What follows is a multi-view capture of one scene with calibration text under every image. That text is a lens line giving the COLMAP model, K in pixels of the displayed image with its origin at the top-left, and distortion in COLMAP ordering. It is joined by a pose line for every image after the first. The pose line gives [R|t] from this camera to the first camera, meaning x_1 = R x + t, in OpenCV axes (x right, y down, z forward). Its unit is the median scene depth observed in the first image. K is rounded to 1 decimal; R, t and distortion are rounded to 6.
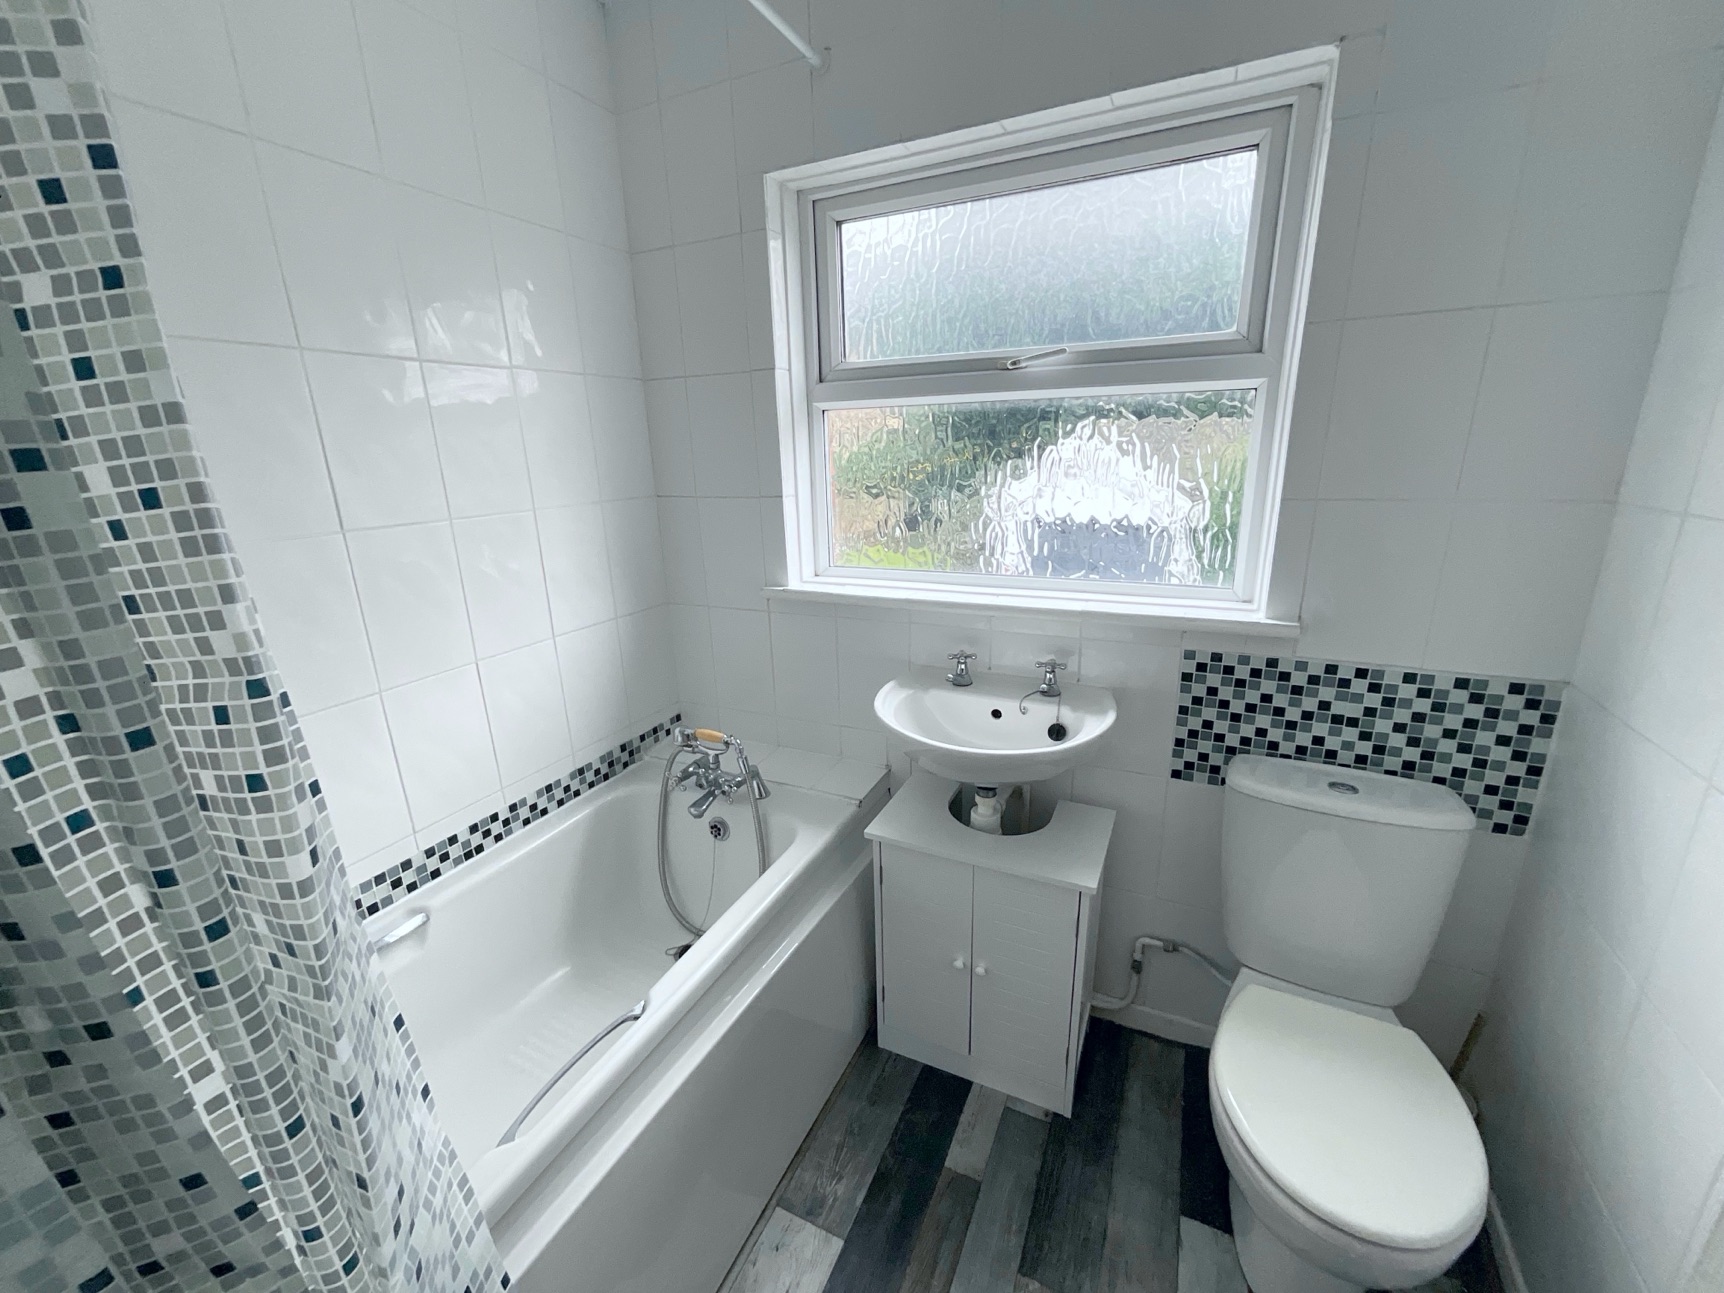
lens RADIAL K [[698.3, 0, 862.0], [0, 698.3, 646.5], [0, 0, 1]] dist [-0.008346, 0.004897]
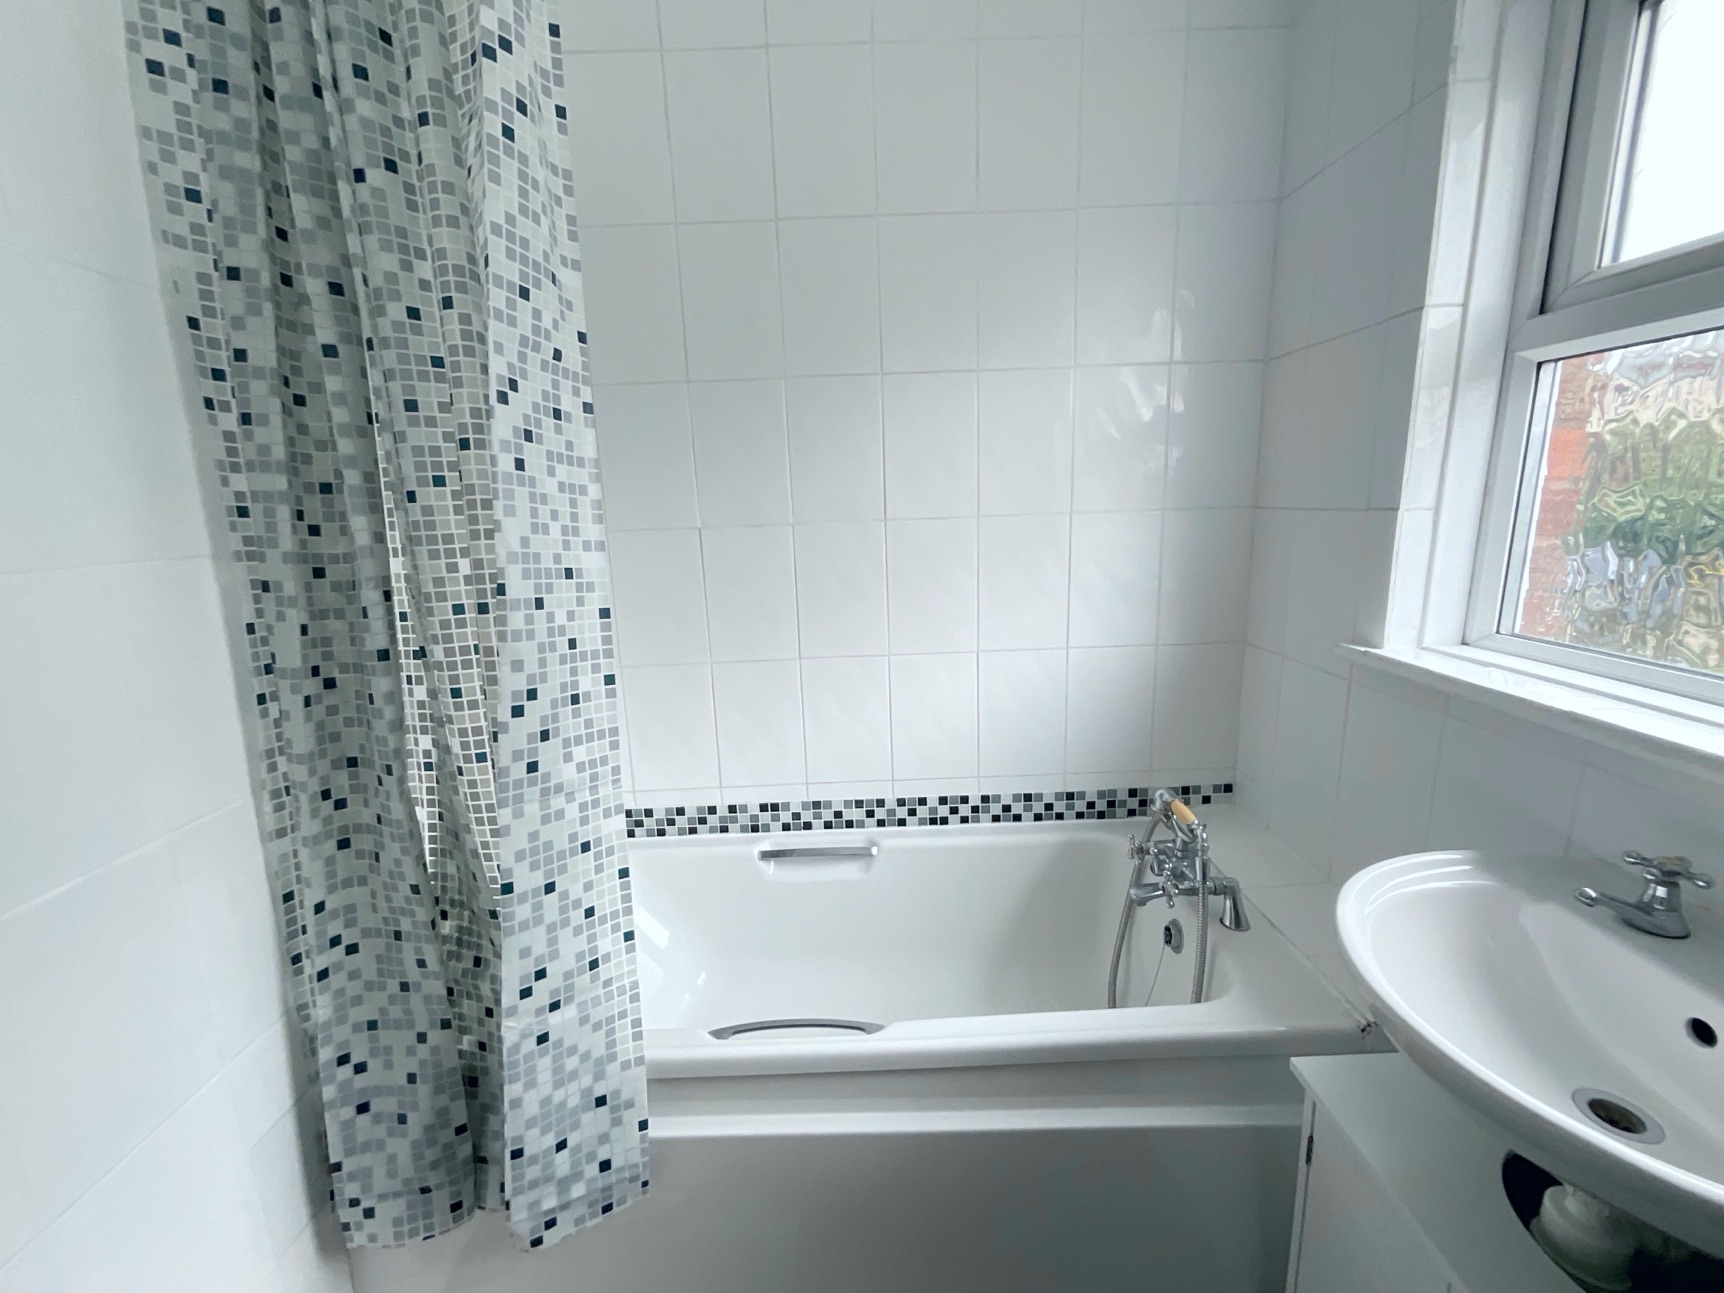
lens RADIAL K [[698.3, 0, 862.0], [0, 698.3, 646.5], [0, 0, 1]] dist [-0.008346, 0.004897]
pose [[0.436512, 0.197139, -0.877834, 0.267381], [-0.227314, 0.968209, 0.104401, -0.050649], [0.870509, 0.153971, 0.467447, 0.311168]]
